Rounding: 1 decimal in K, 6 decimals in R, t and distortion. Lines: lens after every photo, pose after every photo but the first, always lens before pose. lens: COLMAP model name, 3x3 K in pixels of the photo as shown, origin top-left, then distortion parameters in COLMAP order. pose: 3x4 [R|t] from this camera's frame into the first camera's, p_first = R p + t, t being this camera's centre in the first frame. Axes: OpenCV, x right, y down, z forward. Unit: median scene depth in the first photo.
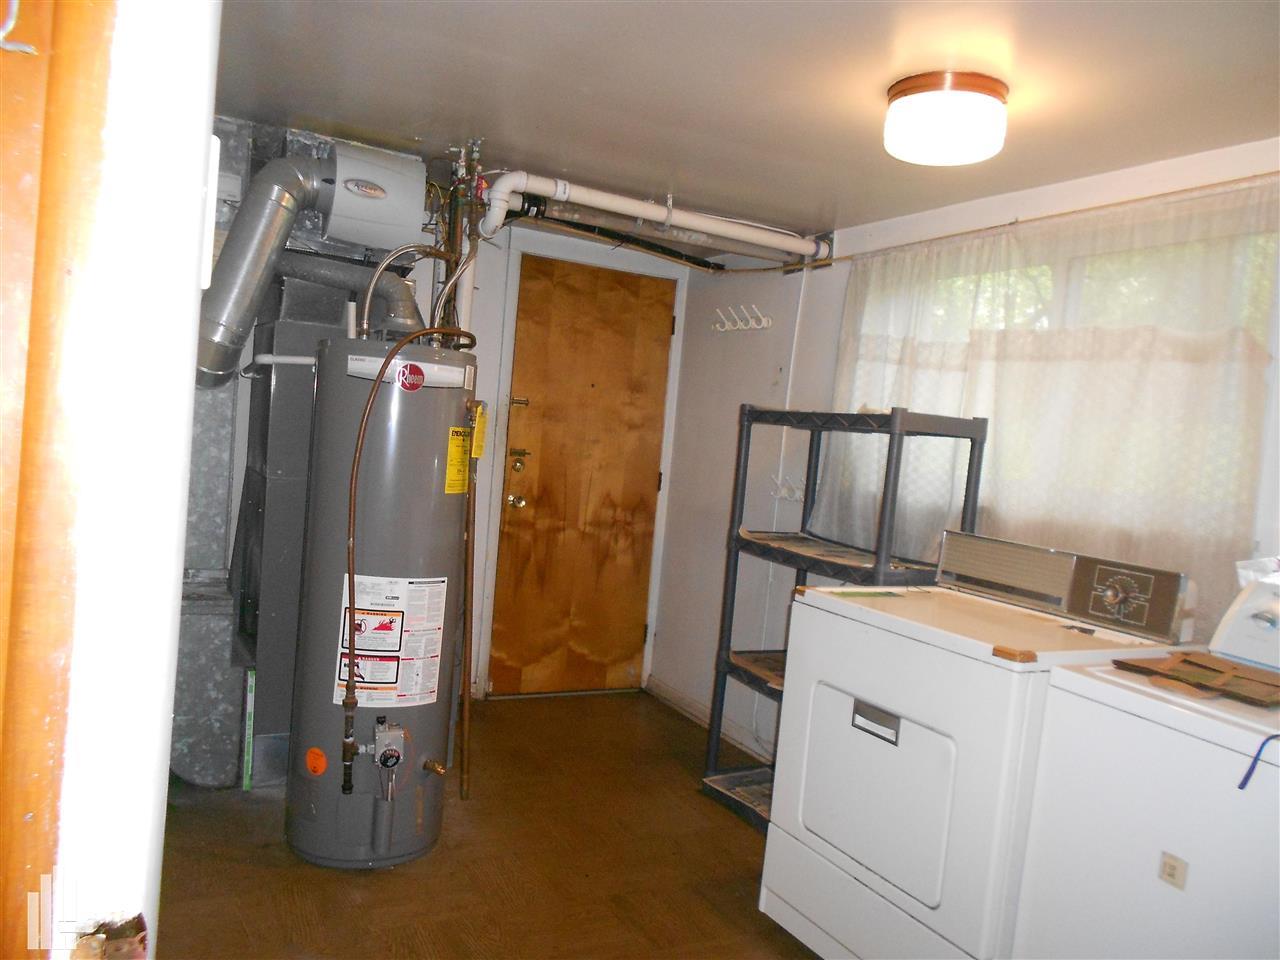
lens RADIAL K [[967.7, 0, 622.7], [0, 967.7, 492.6], [0, 0, 1]] dist [-0.007403, -0.004072]
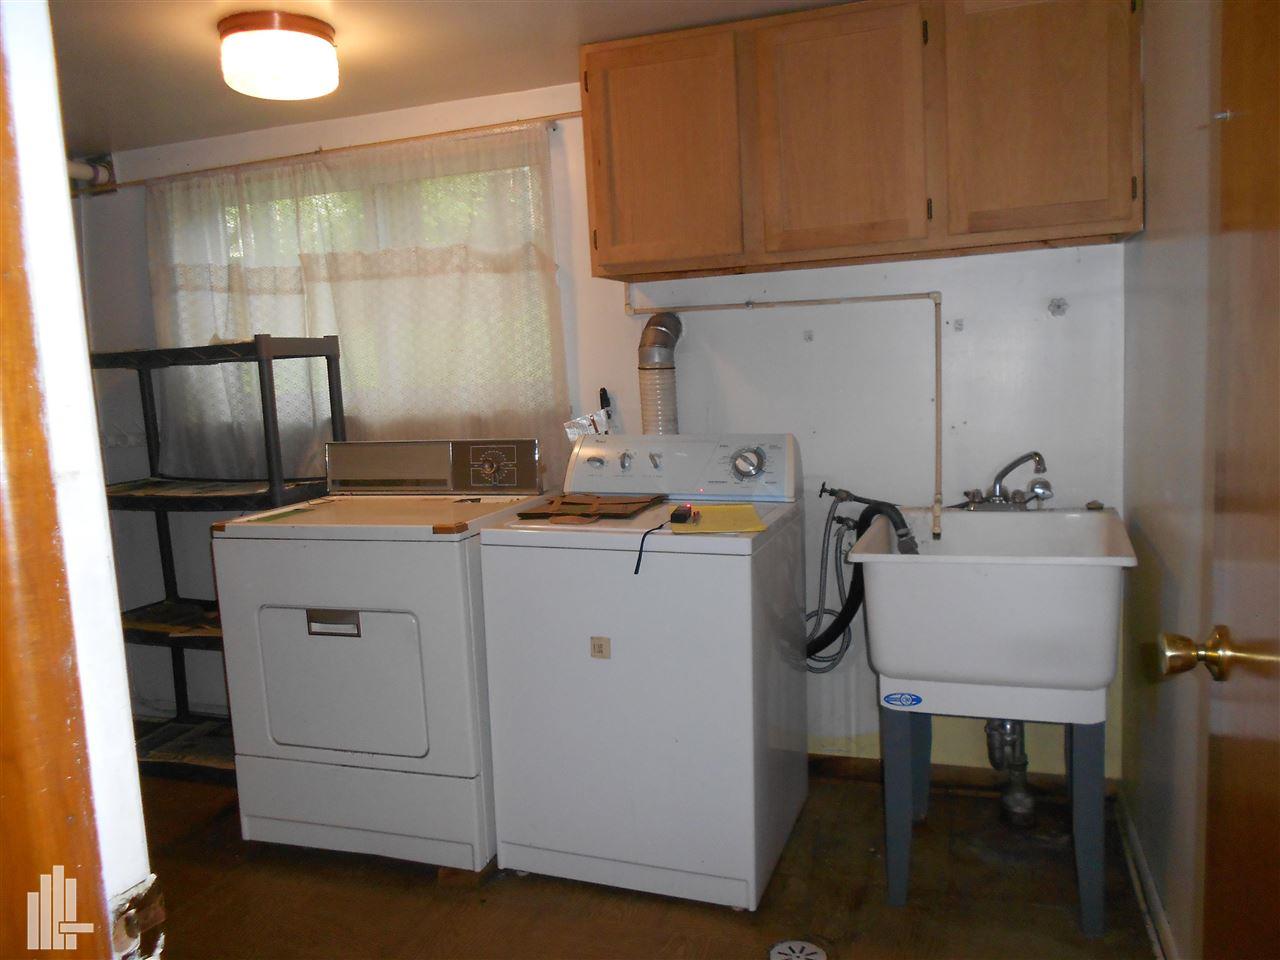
lens RADIAL K [[967.7, 0, 622.7], [0, 967.7, 492.6], [0, 0, 1]] dist [-0.007403, -0.004072]
pose [[0.725292, -0.213534, 0.654489, -0.156615], [0.158142, 0.976936, 0.143485, -0.010638], [-0.670032, -0.000566, 0.742332, -0.028530]]
